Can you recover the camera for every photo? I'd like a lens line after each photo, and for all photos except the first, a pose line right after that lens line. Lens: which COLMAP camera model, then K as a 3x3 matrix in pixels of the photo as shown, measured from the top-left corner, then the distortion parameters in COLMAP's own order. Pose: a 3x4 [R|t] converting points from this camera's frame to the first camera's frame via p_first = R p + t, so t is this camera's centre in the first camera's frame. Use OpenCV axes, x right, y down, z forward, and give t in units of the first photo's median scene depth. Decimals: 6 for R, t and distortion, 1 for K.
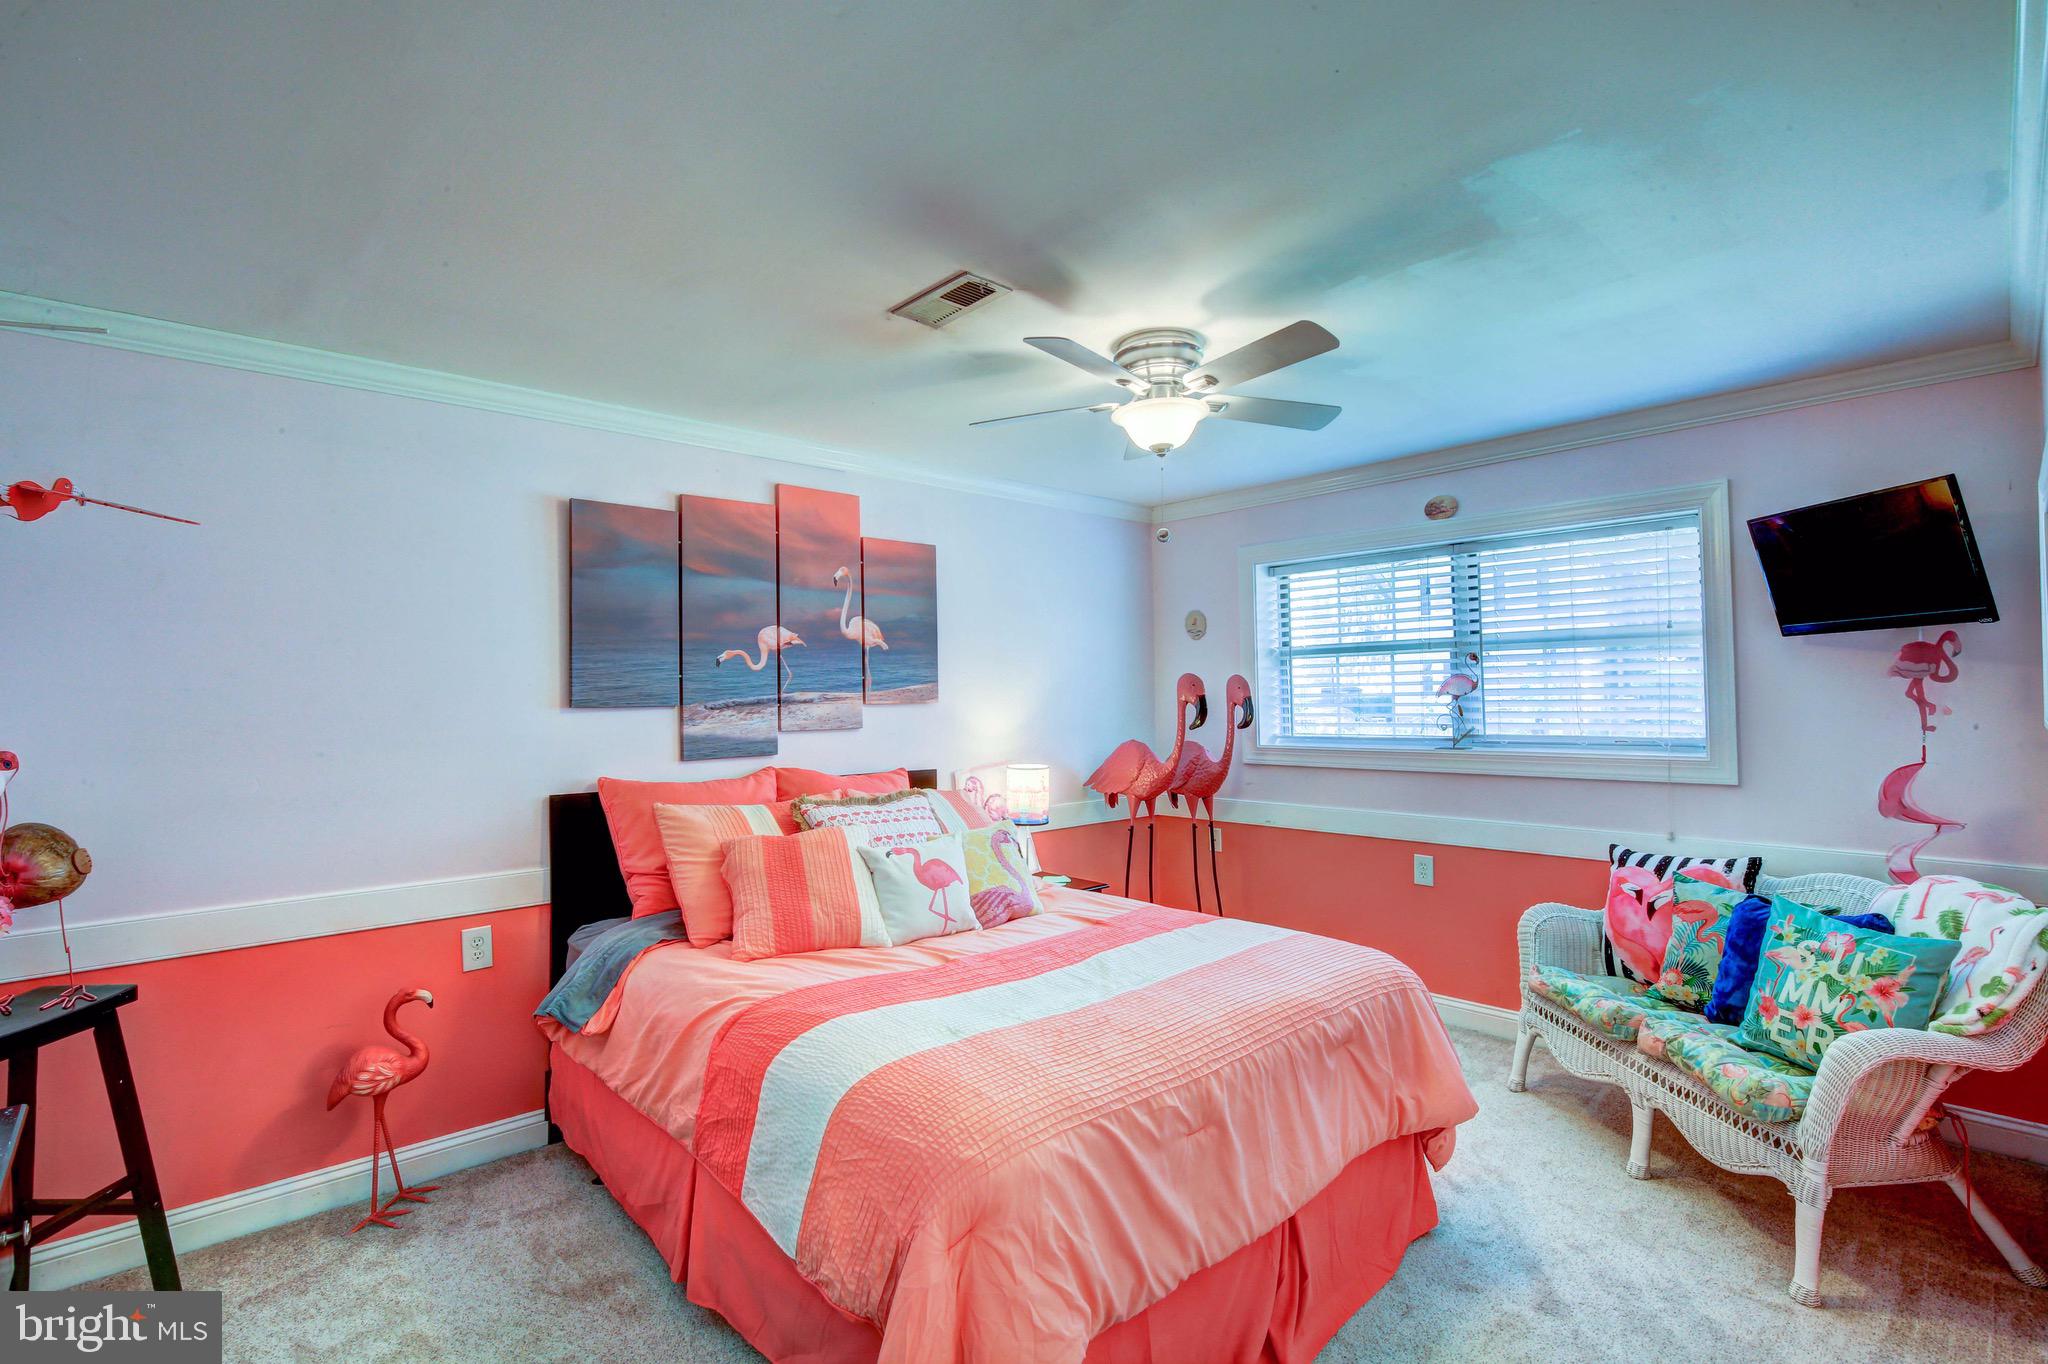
lens RADIAL K [[941.4, 0, 1014.6], [0, 941.4, 676.5], [0, 0, 1]] dist [-0.042544, 0.011189]
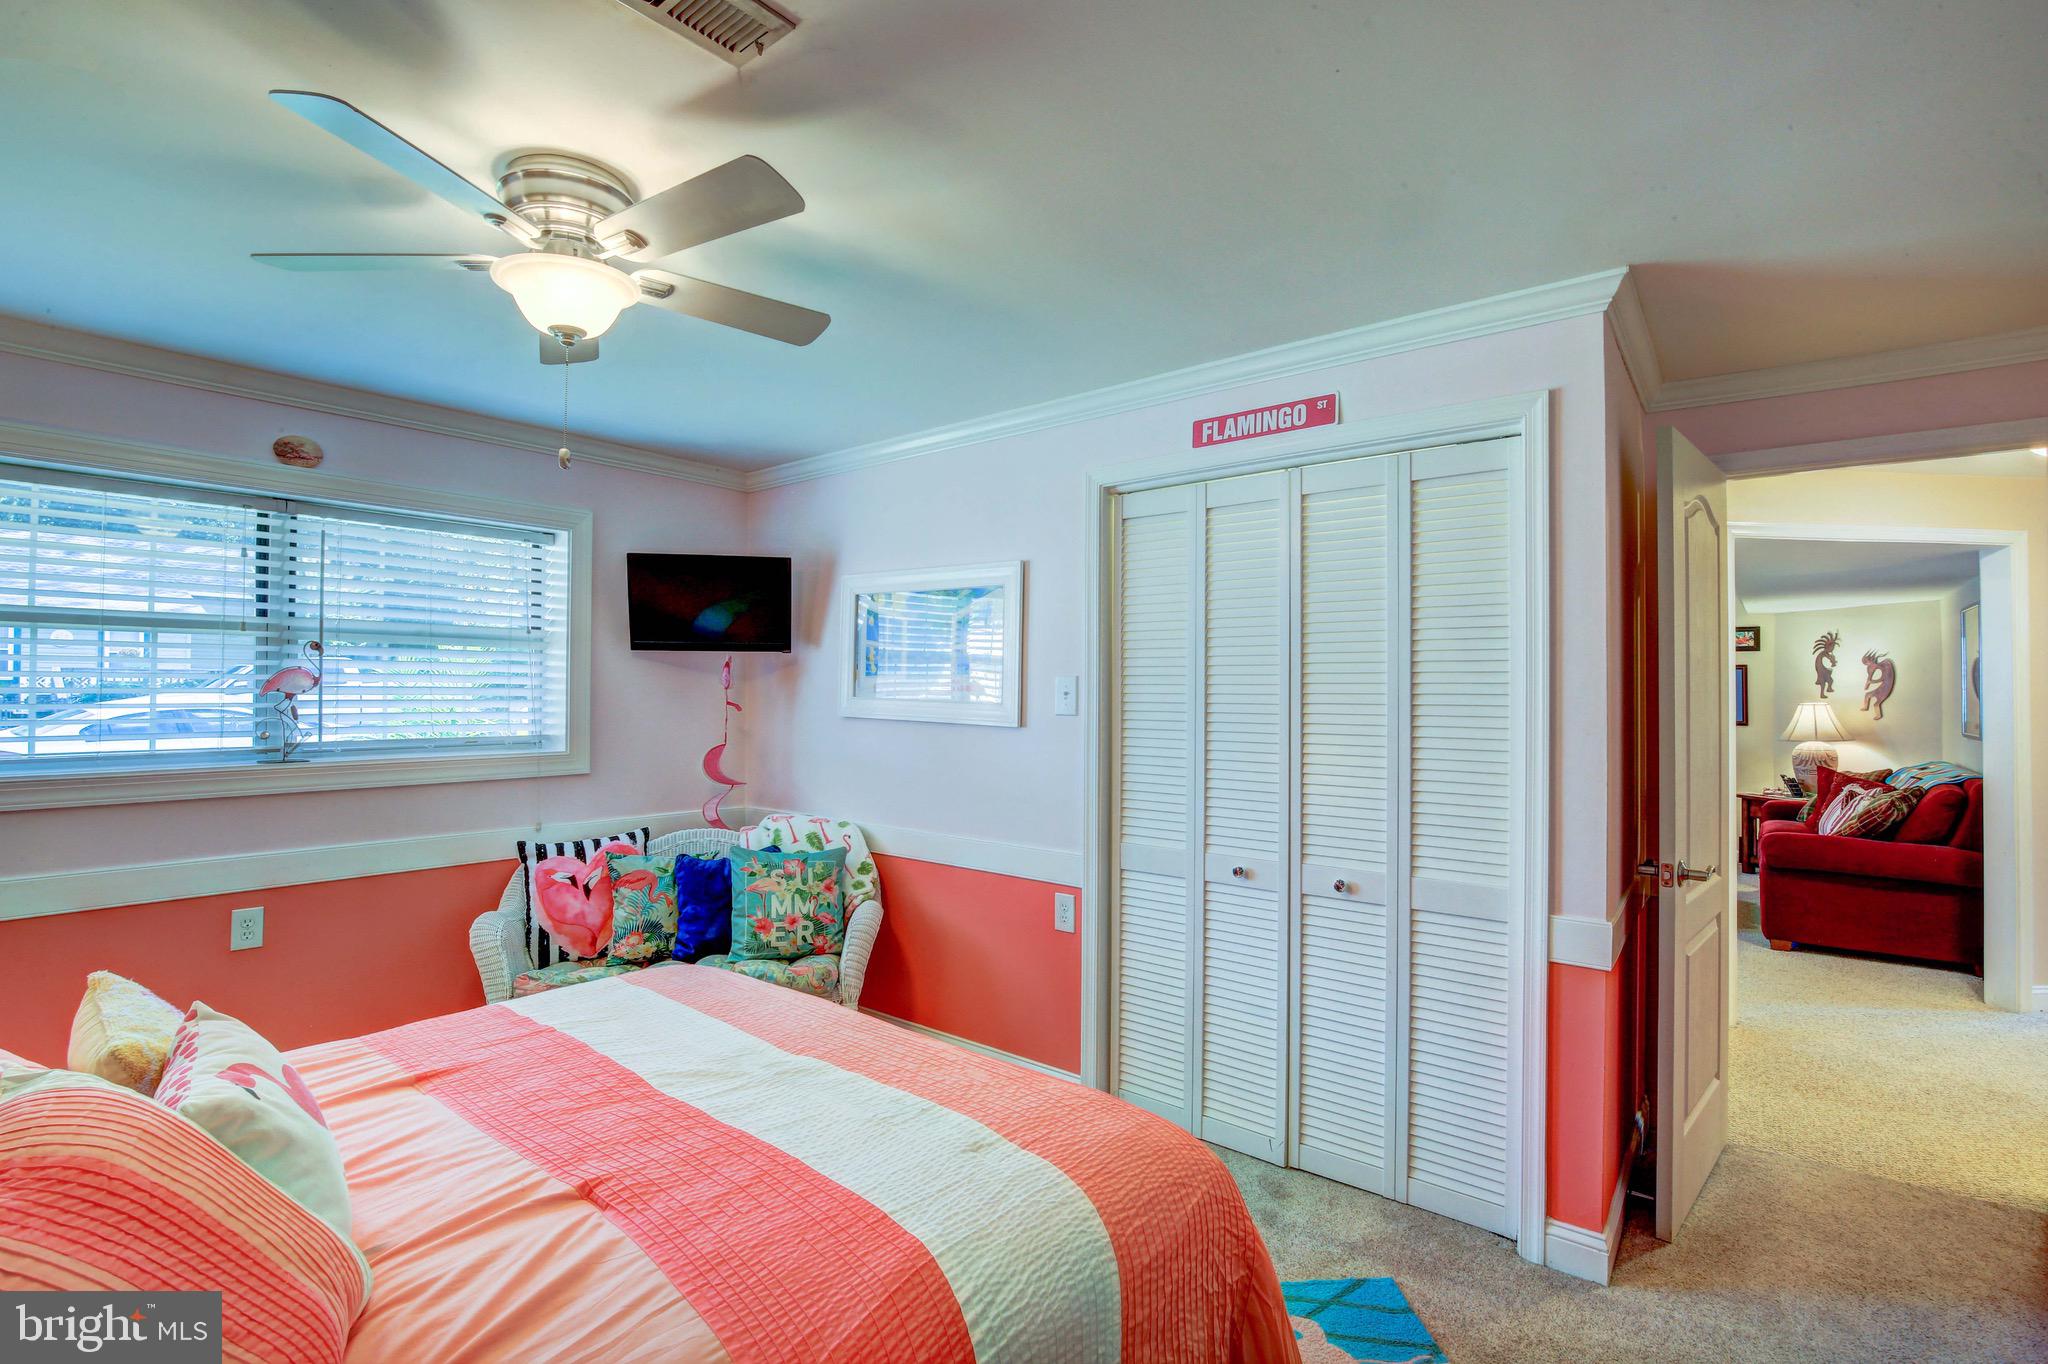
lens RADIAL K [[941.4, 0, 1014.6], [0, 941.4, 676.5], [0, 0, 1]] dist [-0.042544, 0.011189]
pose [[-0.143770, 0.028857, 0.989190, -0.496215], [-0.024553, 0.999163, -0.032716, 0.021629], [-0.989306, -0.028991, -0.142941, 0.671098]]
